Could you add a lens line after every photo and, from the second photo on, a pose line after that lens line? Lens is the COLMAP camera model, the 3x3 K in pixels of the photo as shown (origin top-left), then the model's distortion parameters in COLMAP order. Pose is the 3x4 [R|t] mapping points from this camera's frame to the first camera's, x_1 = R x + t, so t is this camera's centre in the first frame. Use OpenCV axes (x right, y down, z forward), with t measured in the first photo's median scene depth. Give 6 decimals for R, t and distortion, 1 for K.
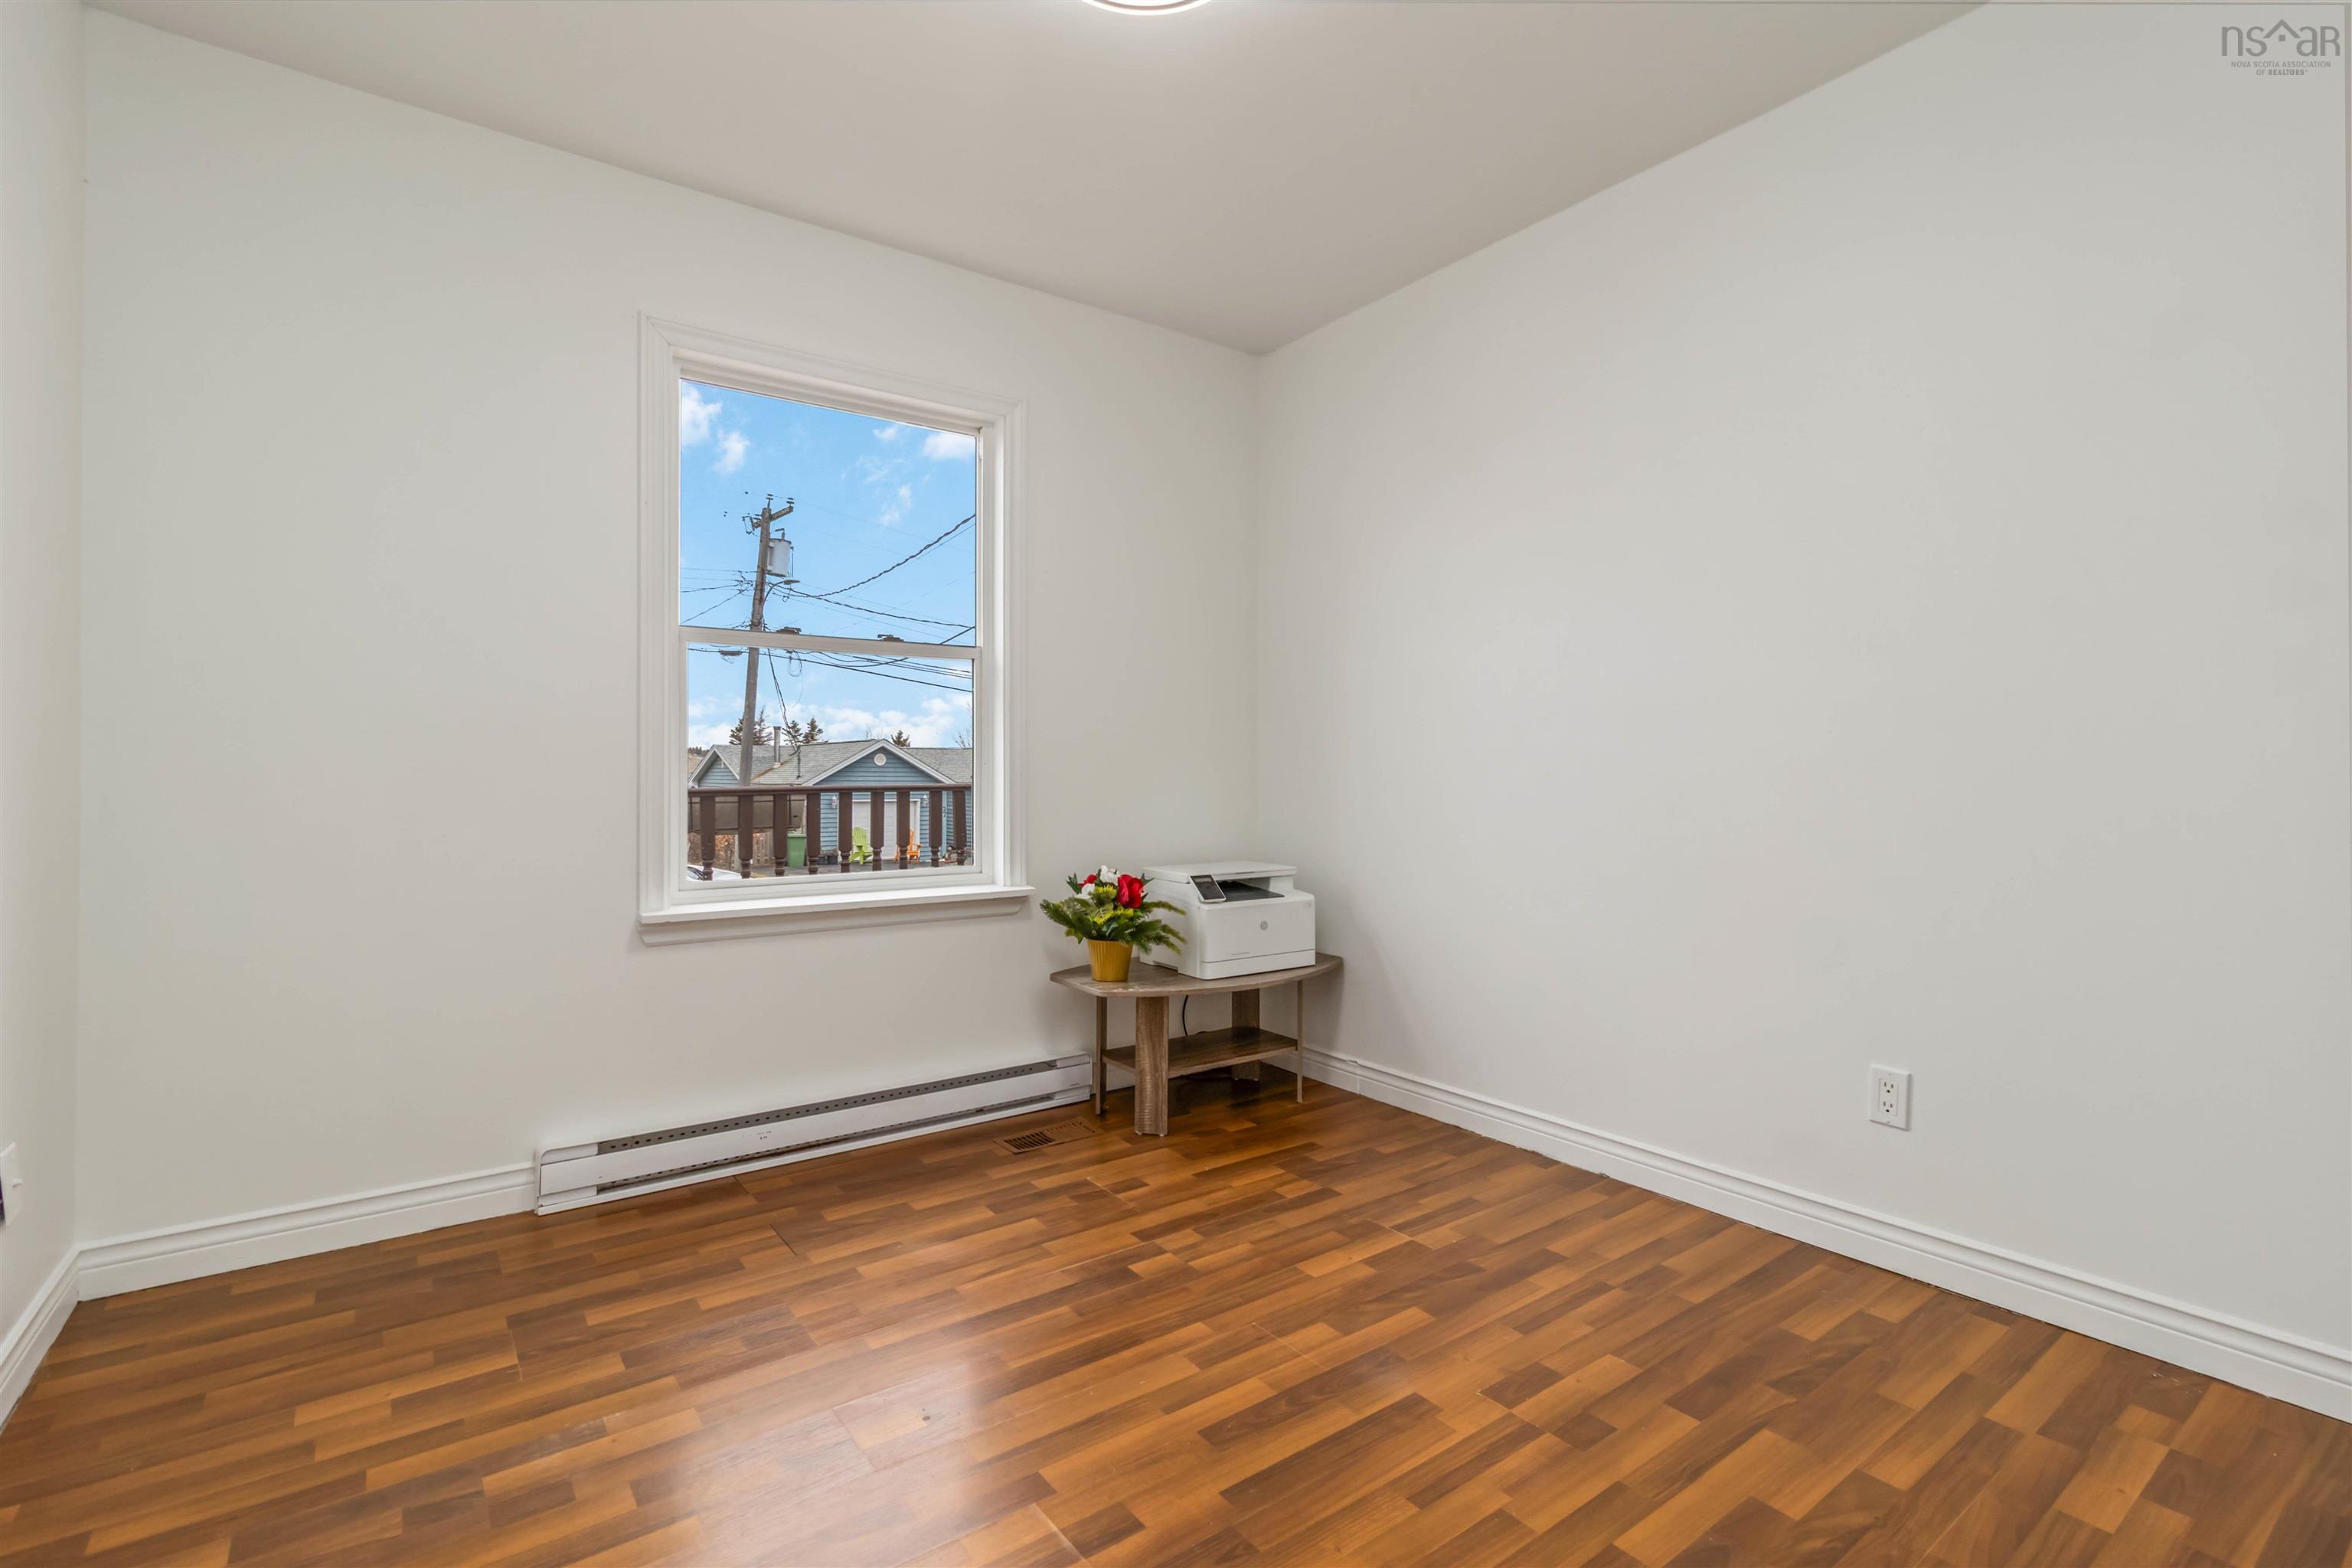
lens RADIAL K [[1101.8, 0, 1173.0], [0, 1101.8, 775.4], [0, 0, 1]] dist [0.000771, 0.000096]
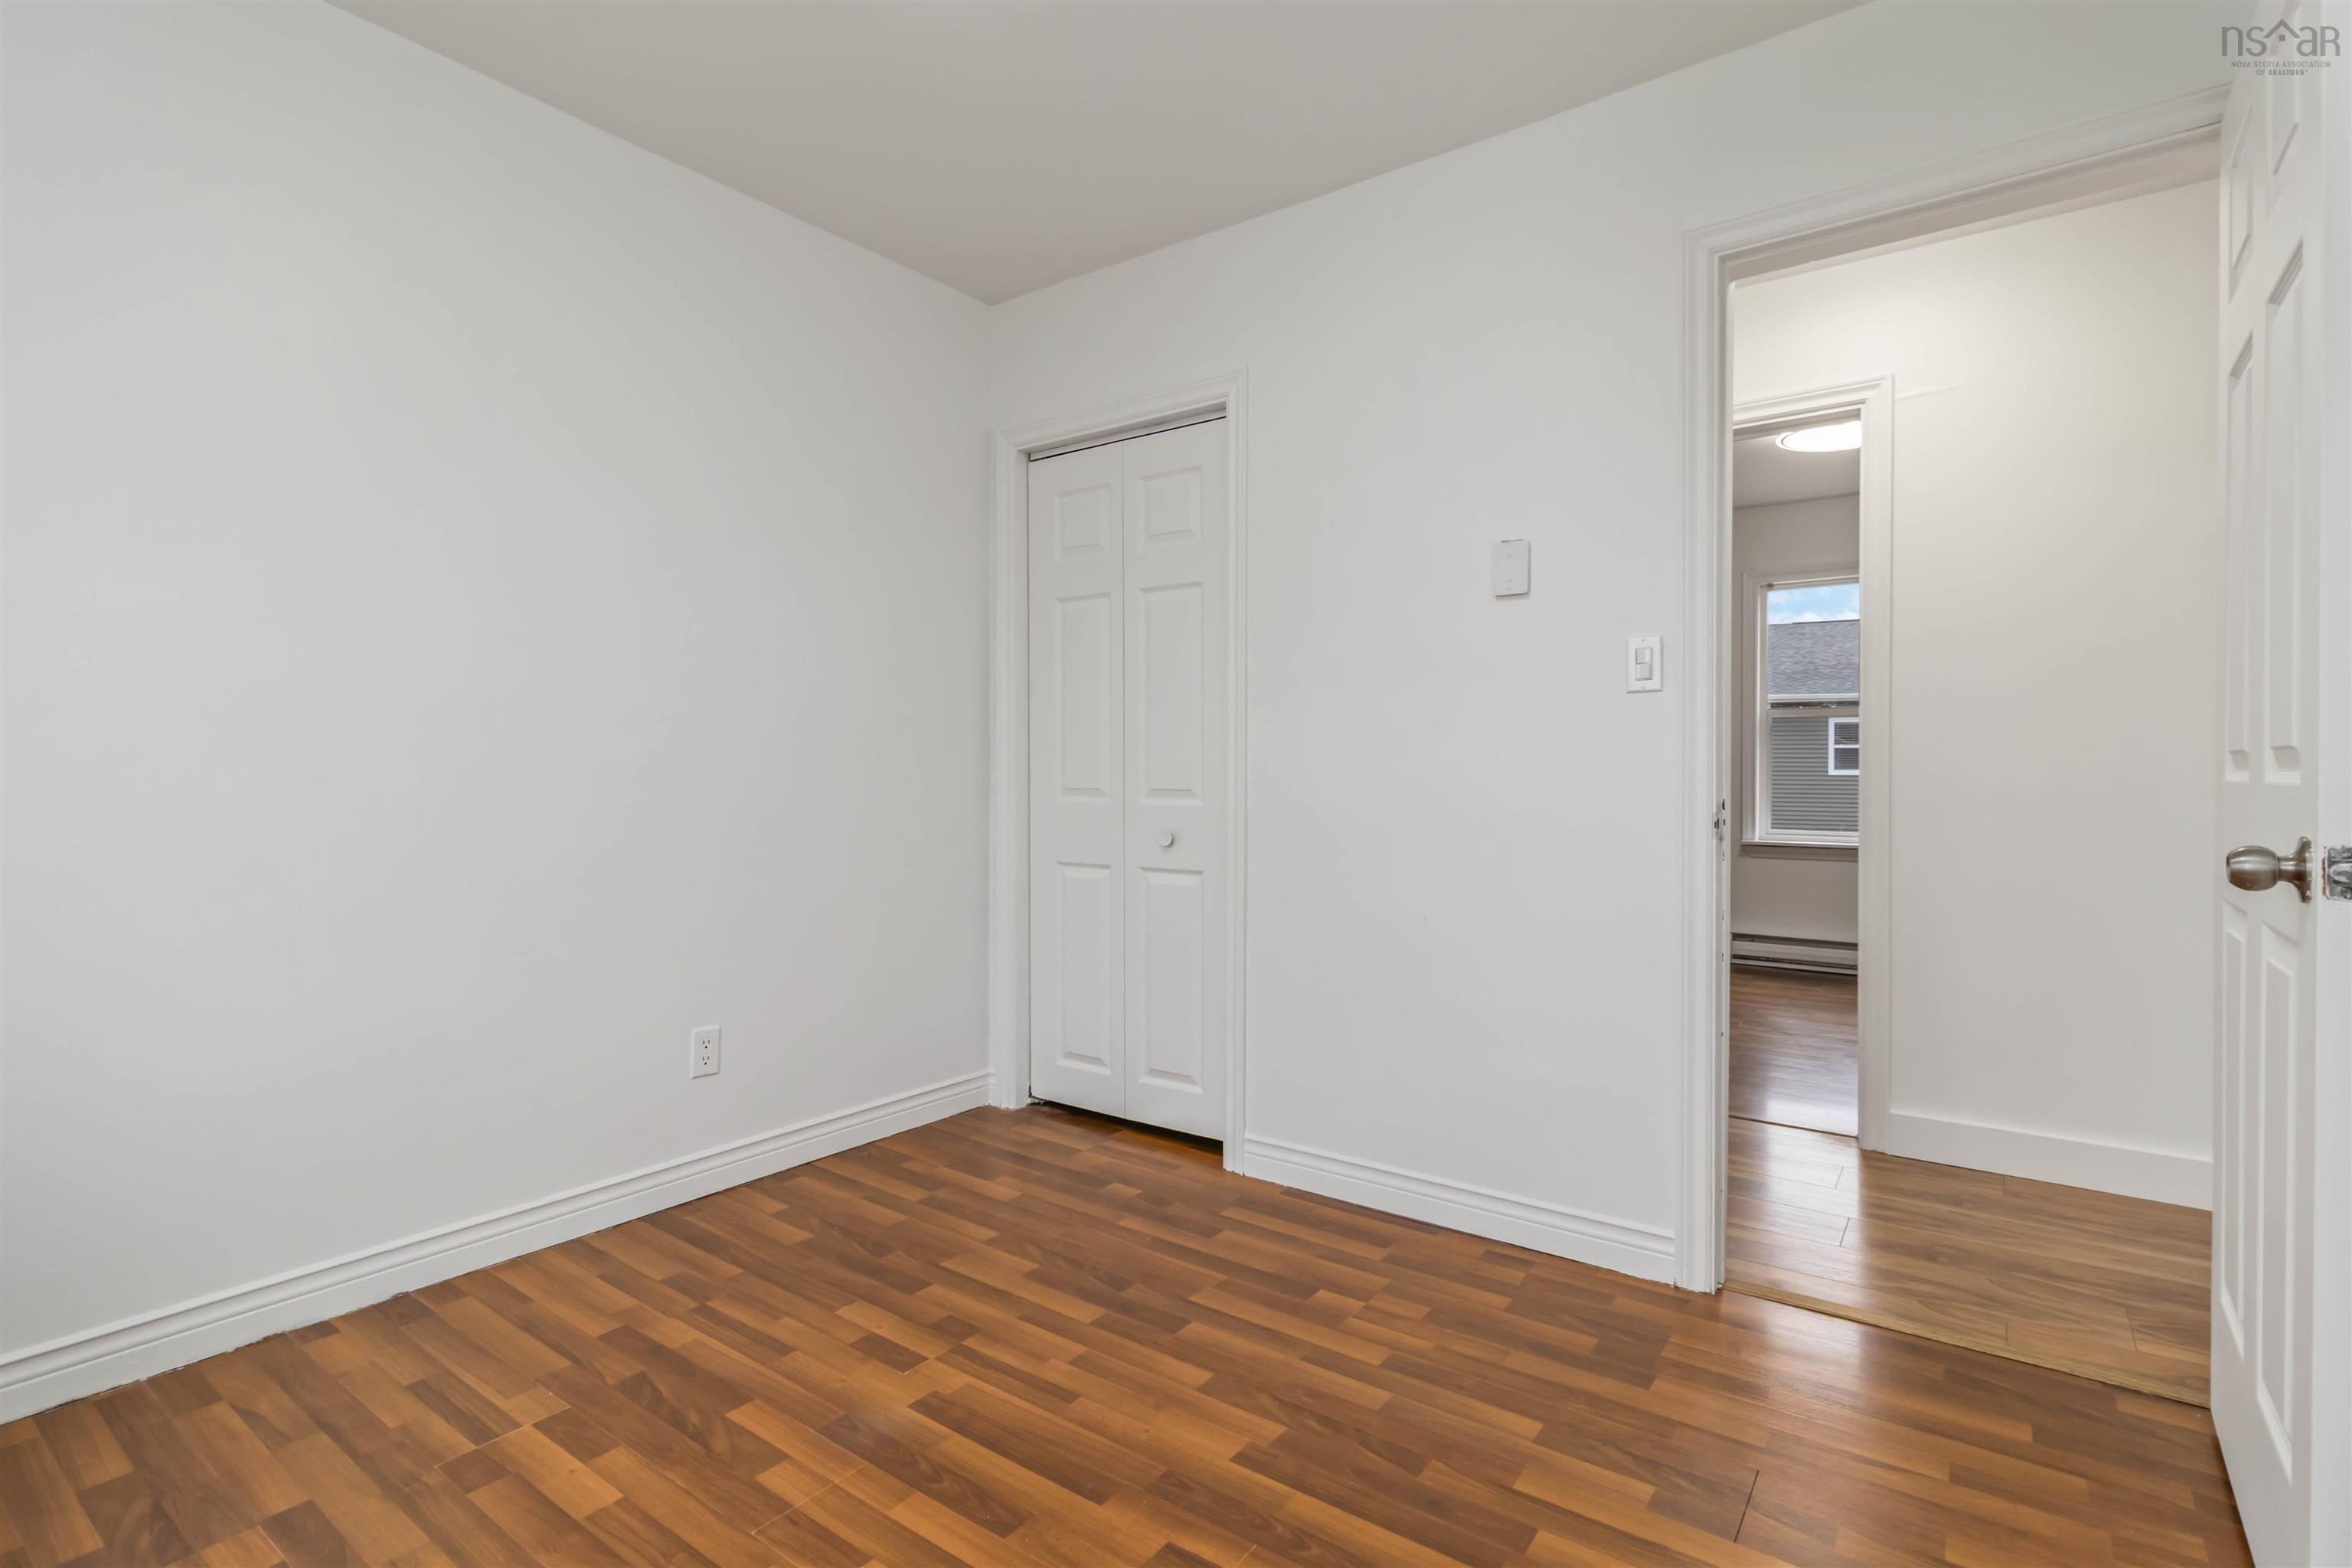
lens RADIAL K [[1101.8, 0, 1171.3], [0, 1101.8, 781.8], [0, 0, 1]] dist [0.000771, 0.000096]
pose [[-0.298715, -0.006260, 0.954322, -0.710742], [0.005709, 0.999949, 0.008346, -0.014890], [-0.954325, 0.007942, -0.298664, 0.937537]]
